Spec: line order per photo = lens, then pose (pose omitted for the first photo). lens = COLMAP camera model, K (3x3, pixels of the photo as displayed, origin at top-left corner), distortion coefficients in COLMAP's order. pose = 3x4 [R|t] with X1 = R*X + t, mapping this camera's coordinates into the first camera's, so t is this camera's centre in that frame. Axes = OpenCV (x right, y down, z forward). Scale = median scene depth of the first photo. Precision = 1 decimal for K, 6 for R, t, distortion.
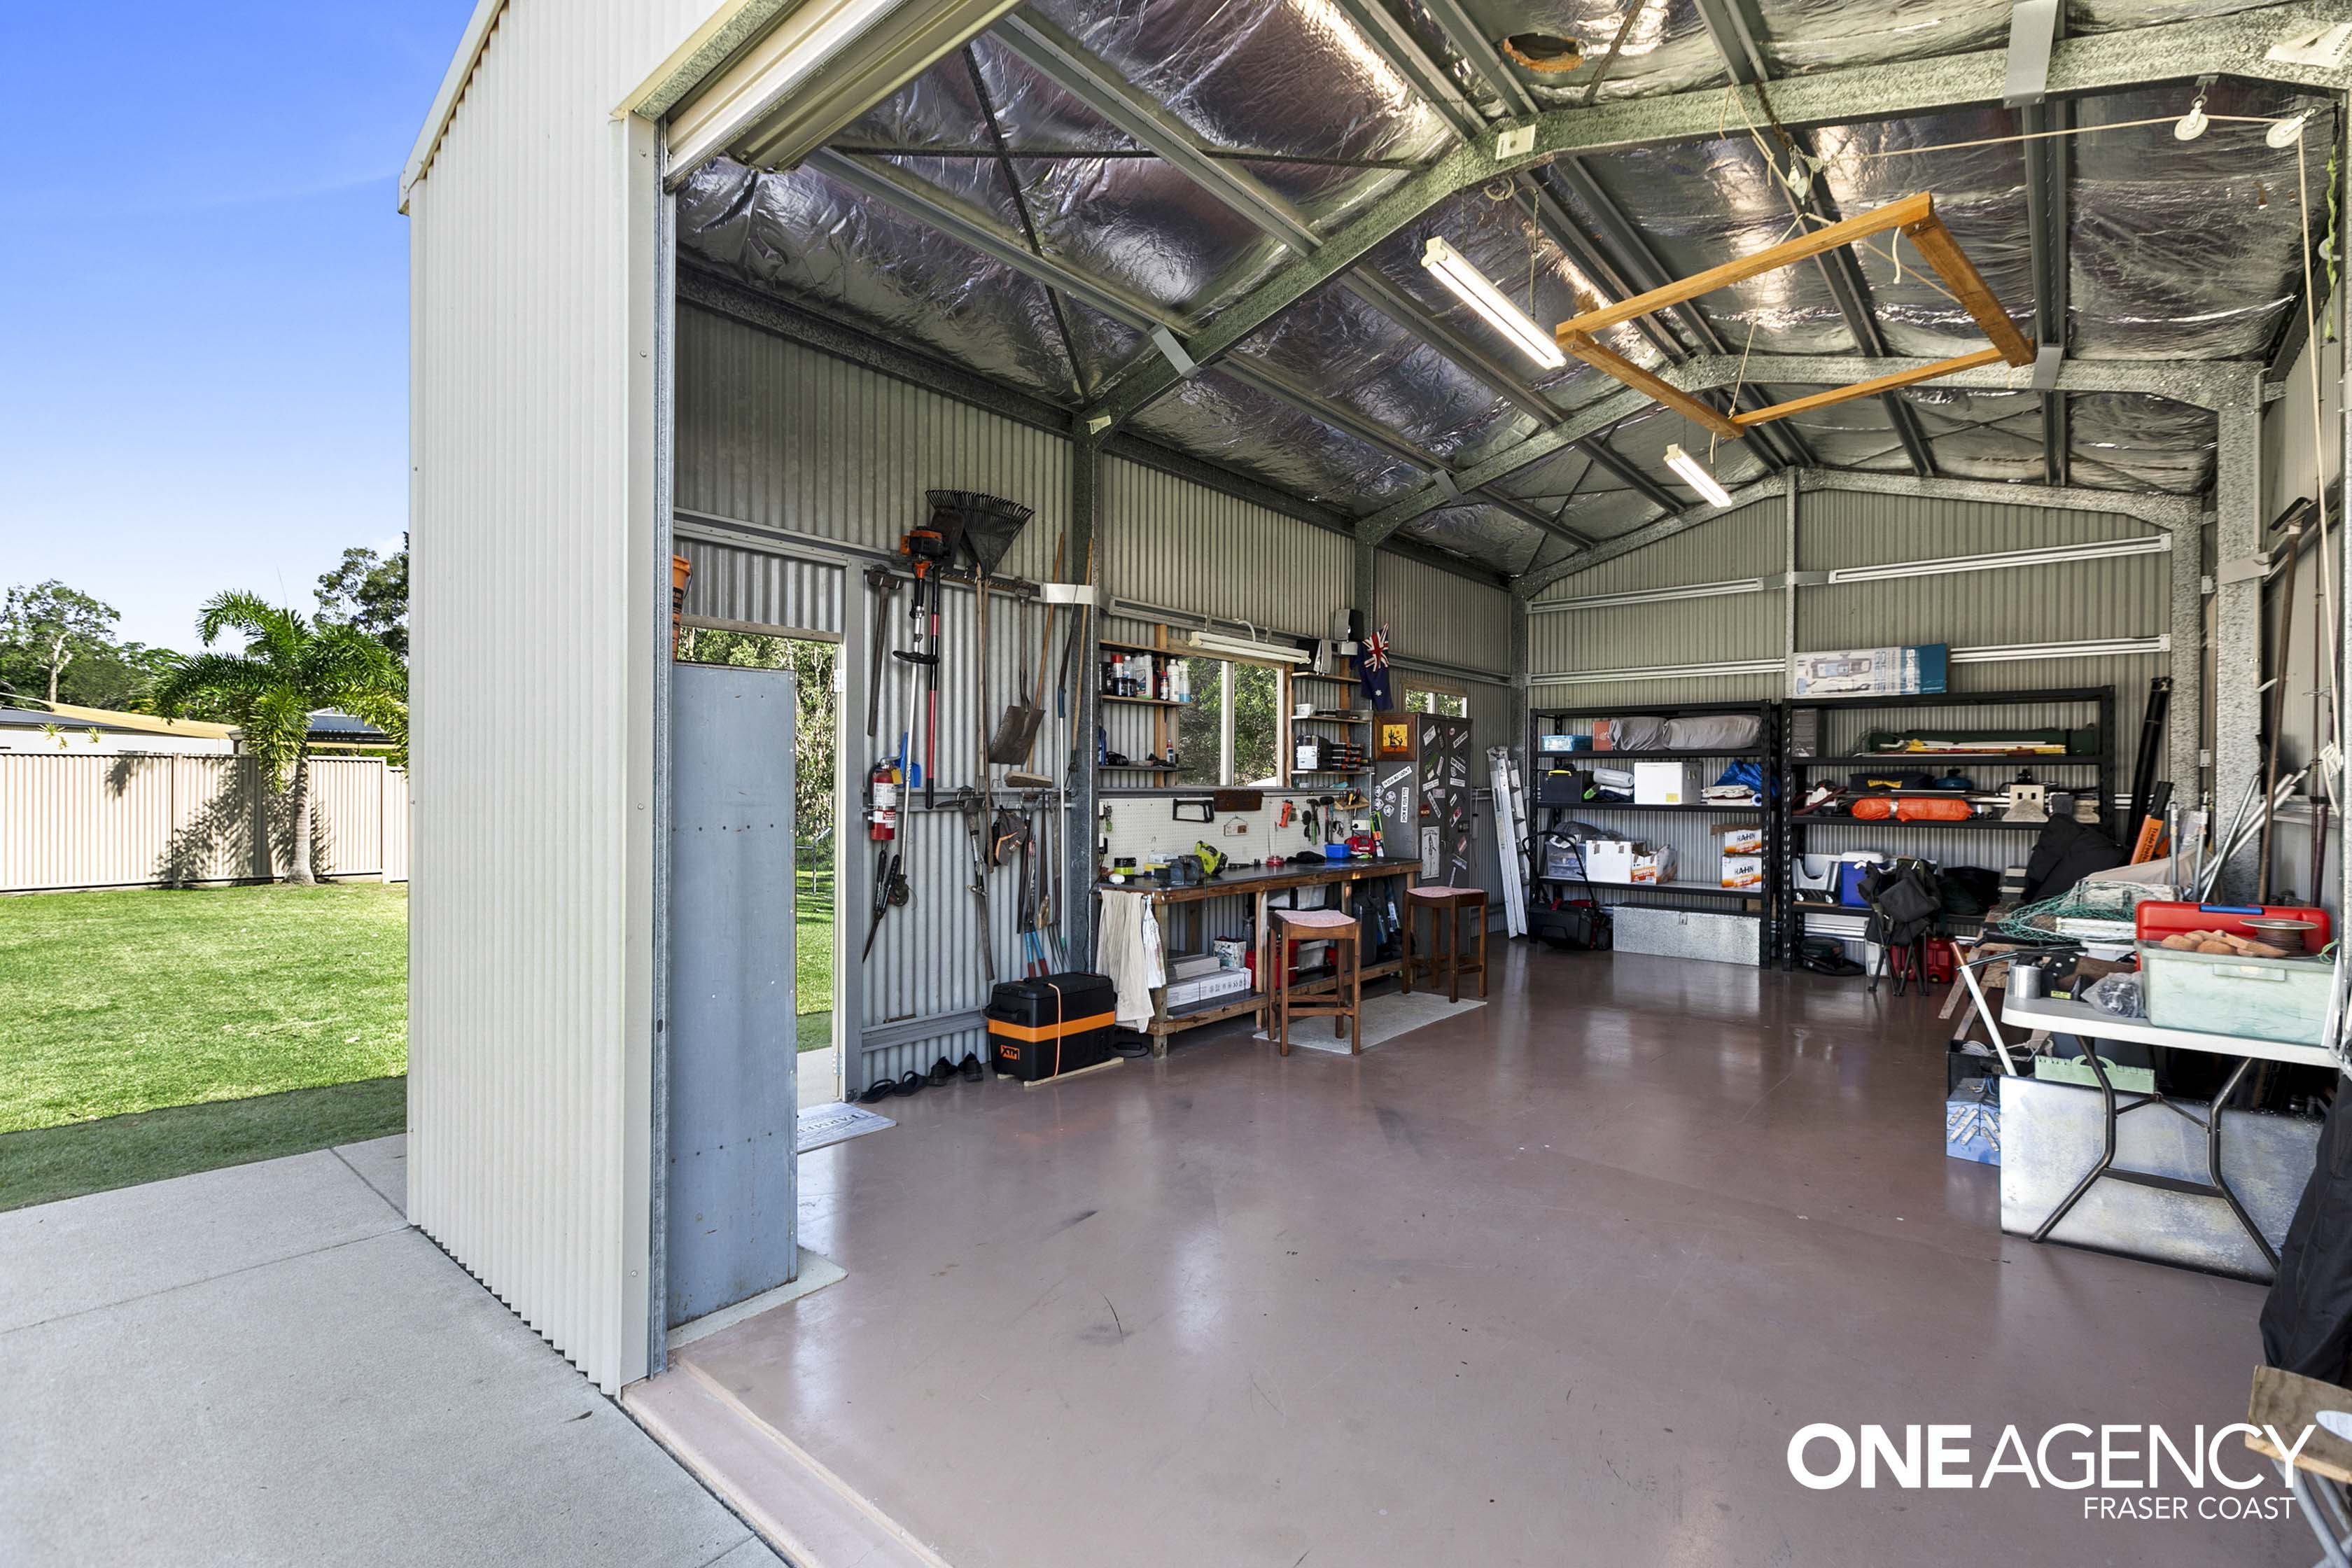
lens RADIAL K [[1063.4, 0, 1183.7], [0, 1063.4, 783.9], [0, 0, 1]] dist [0.001408, 0.001138]
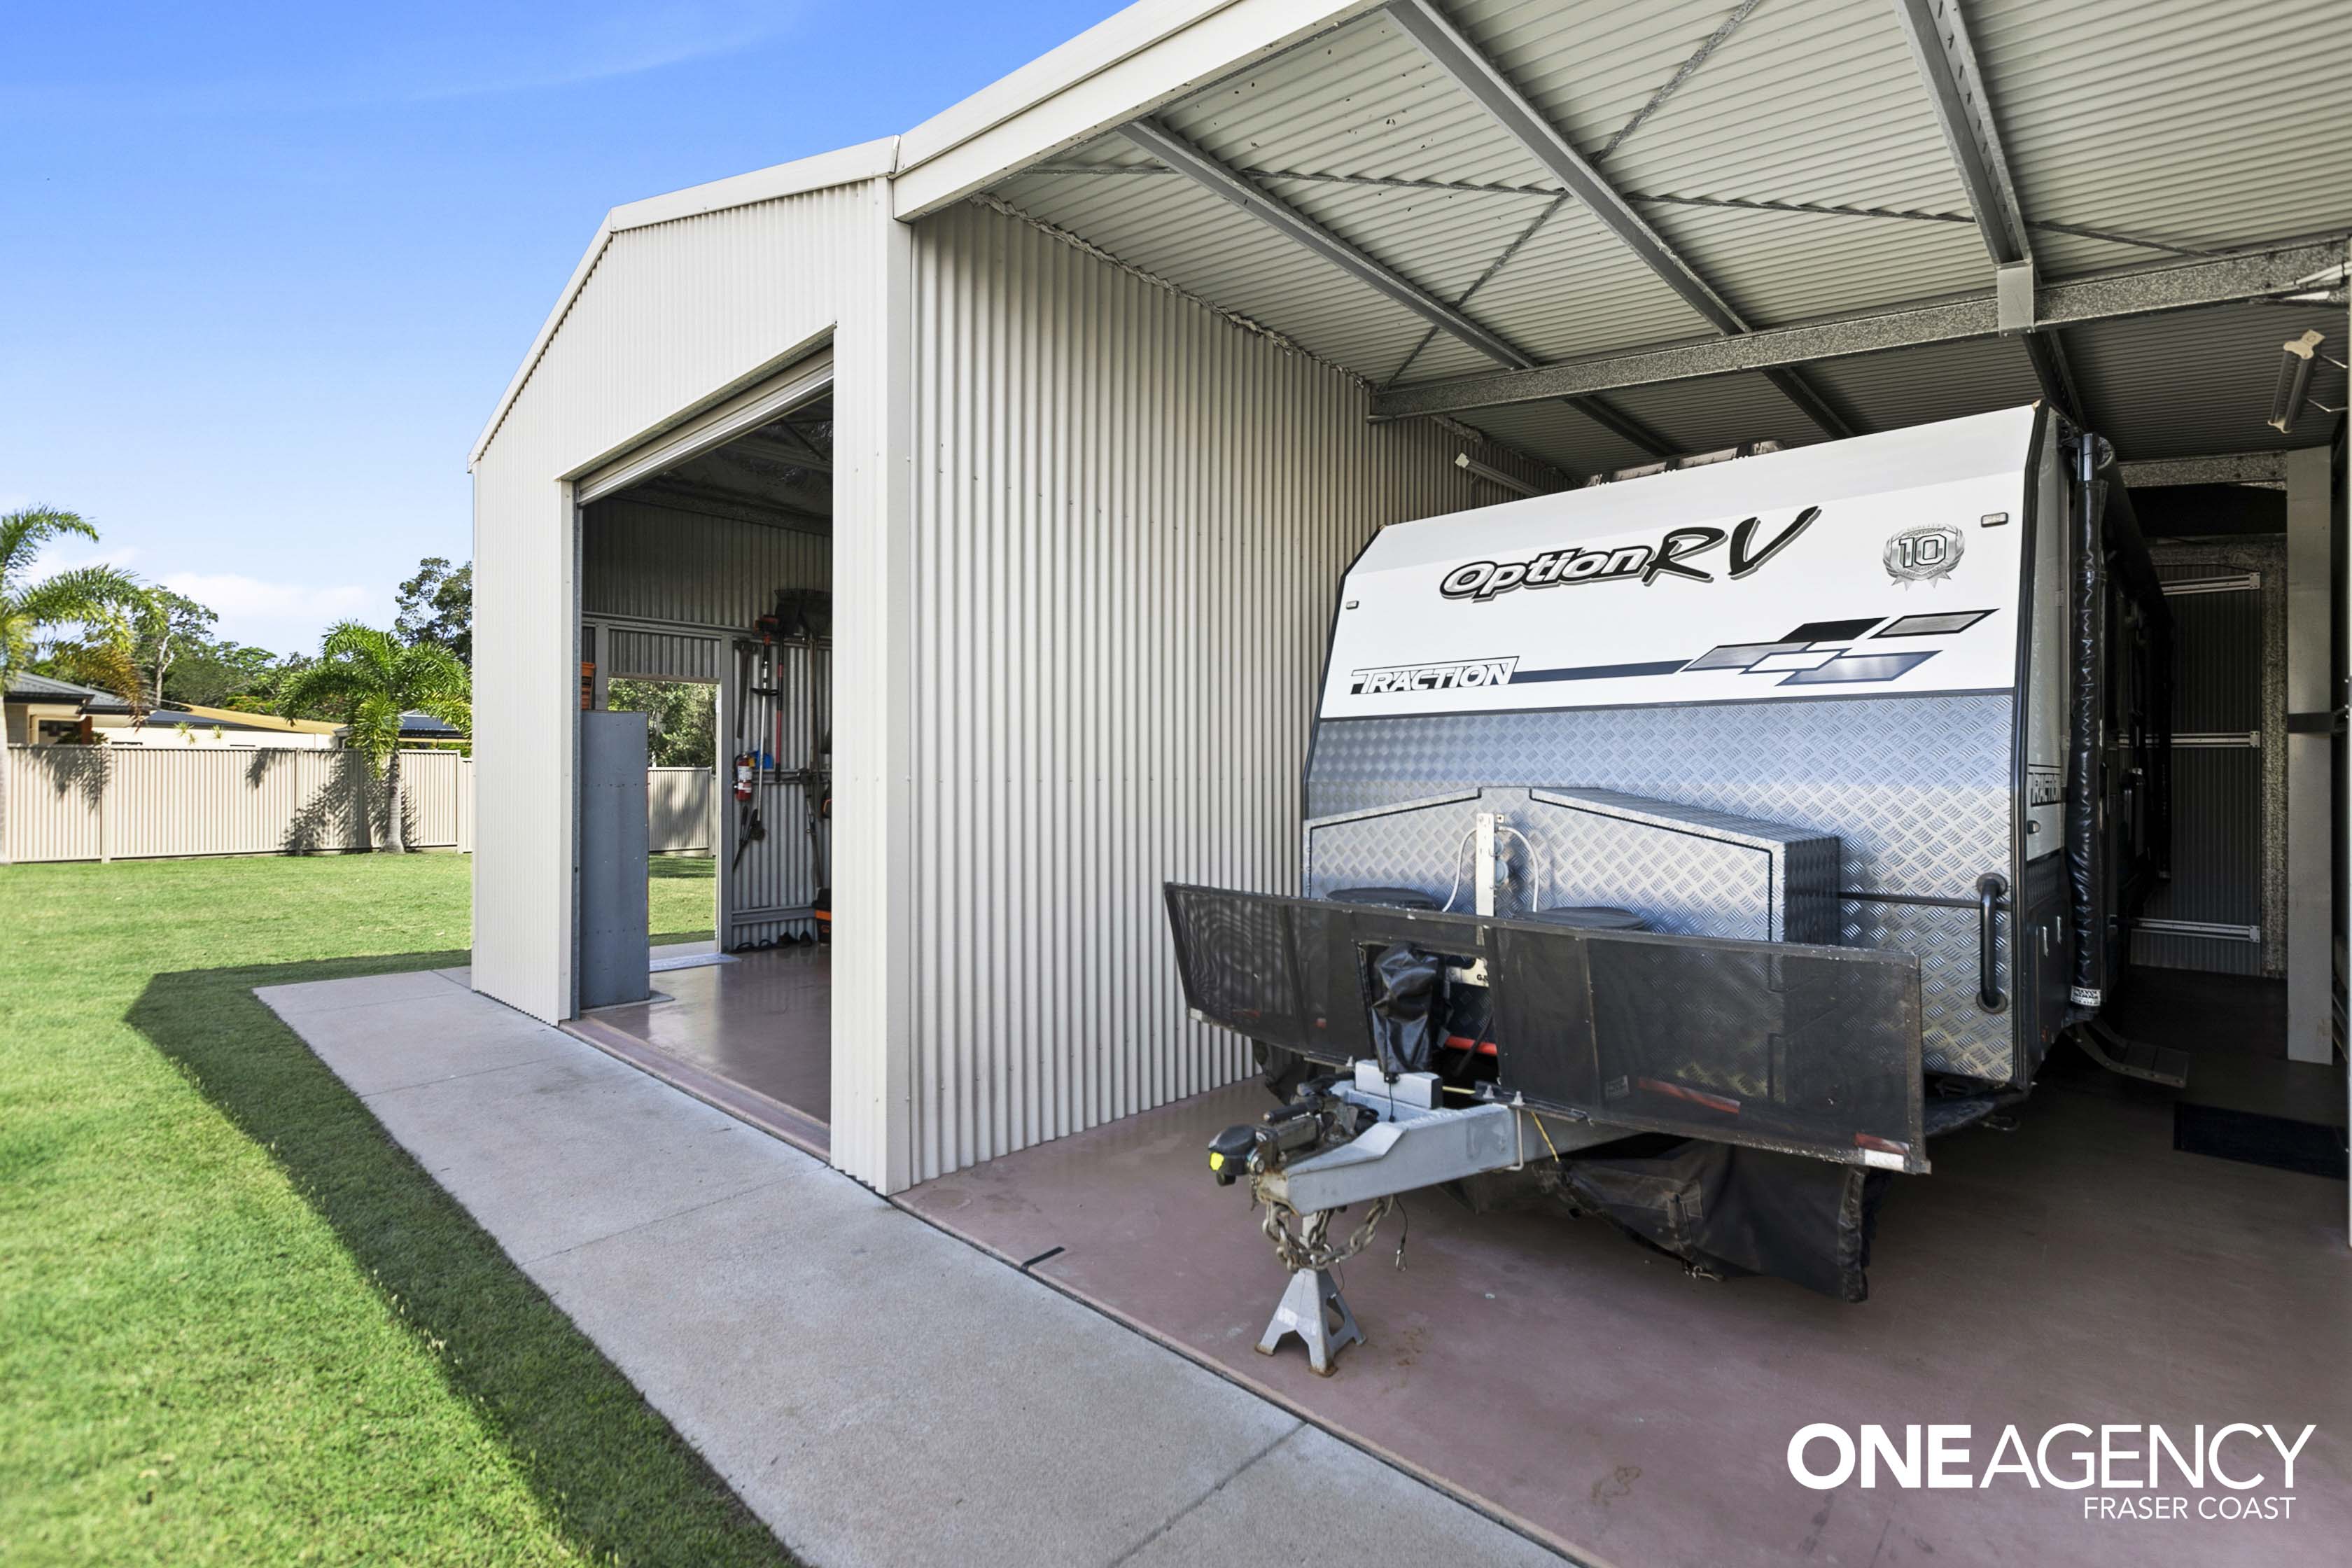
lens RADIAL K [[1063.4, 0, 1181.1], [0, 1063.4, 773.4], [0, 0, 1]] dist [0.001408, 0.001138]
pose [[0.998887, -0.002468, -0.047109, 0.147730], [0.002471, 0.999997, 0.000012, 0.003710], [0.047109, -0.000128, 0.998890, -0.198146]]
